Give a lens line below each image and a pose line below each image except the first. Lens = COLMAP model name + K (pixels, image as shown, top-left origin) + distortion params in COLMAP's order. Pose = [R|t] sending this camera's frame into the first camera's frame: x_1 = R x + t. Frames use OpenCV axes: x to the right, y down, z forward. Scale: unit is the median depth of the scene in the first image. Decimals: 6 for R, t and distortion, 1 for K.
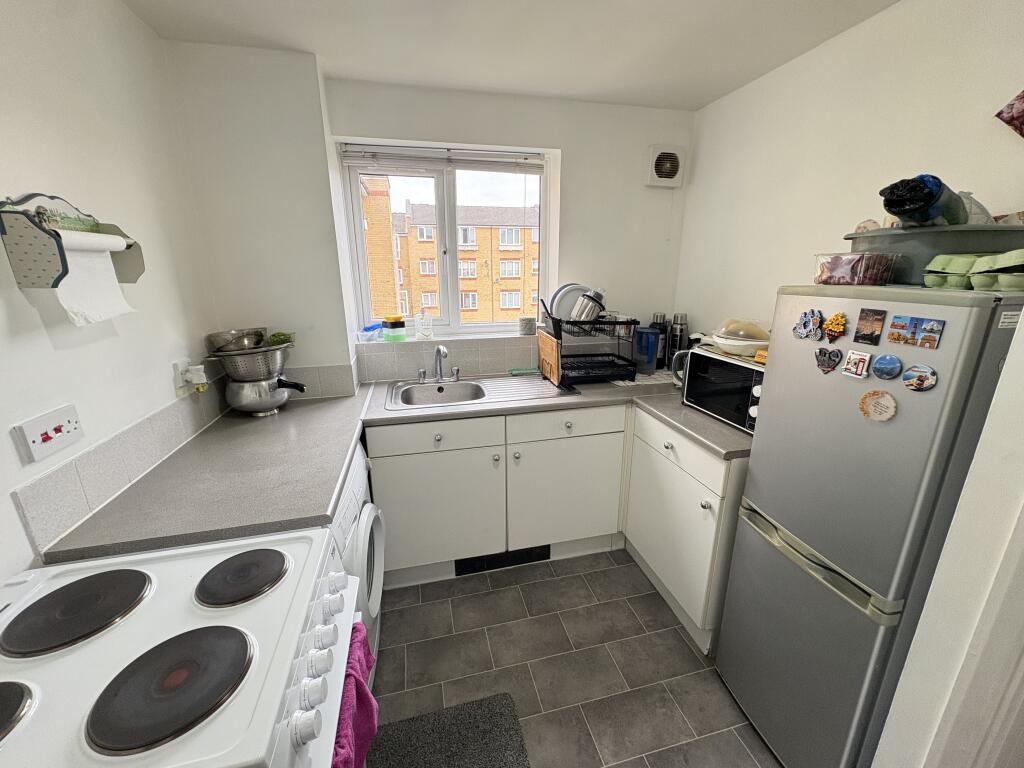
lens RADIAL K [[405.0, 0, 509.7], [0, 405.0, 383.5], [0, 0, 1]] dist [-0.003339, 0.000670]
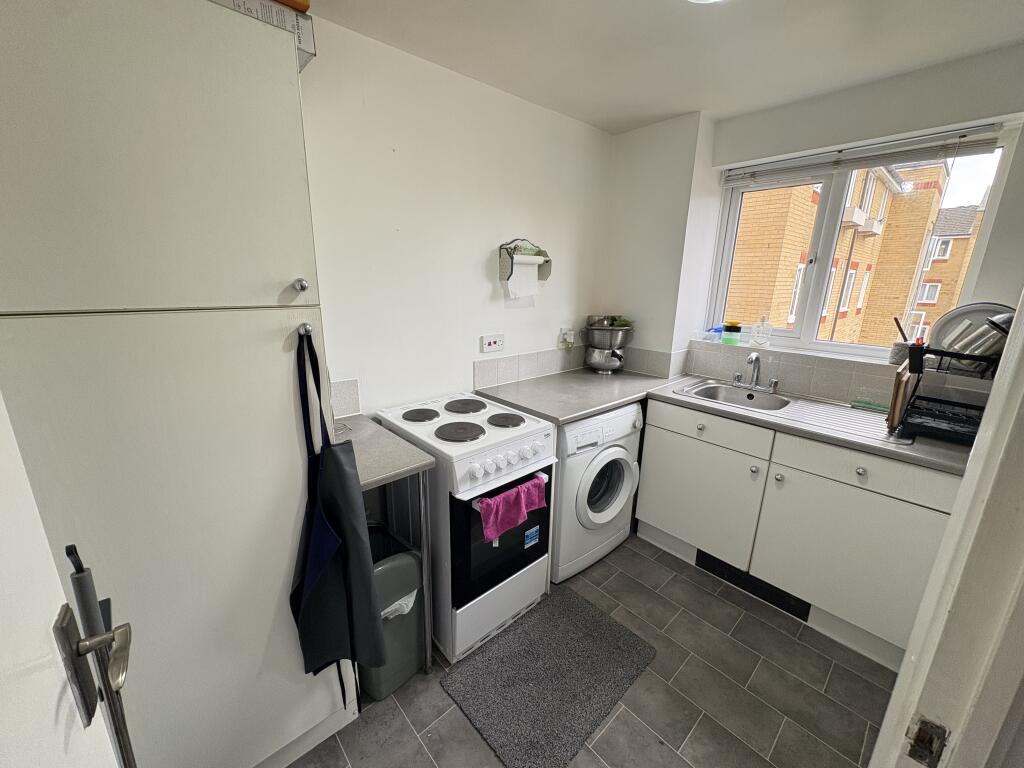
lens RADIAL K [[405.0, 0, 512.7], [0, 405.0, 383.2], [0, 0, 1]] dist [-0.003339, 0.000670]
pose [[0.476817, 0.238242, -0.846100, 0.501152], [-0.258017, 0.958101, 0.124375, 0.013528], [0.840281, 0.159004, 0.518310, -0.034803]]
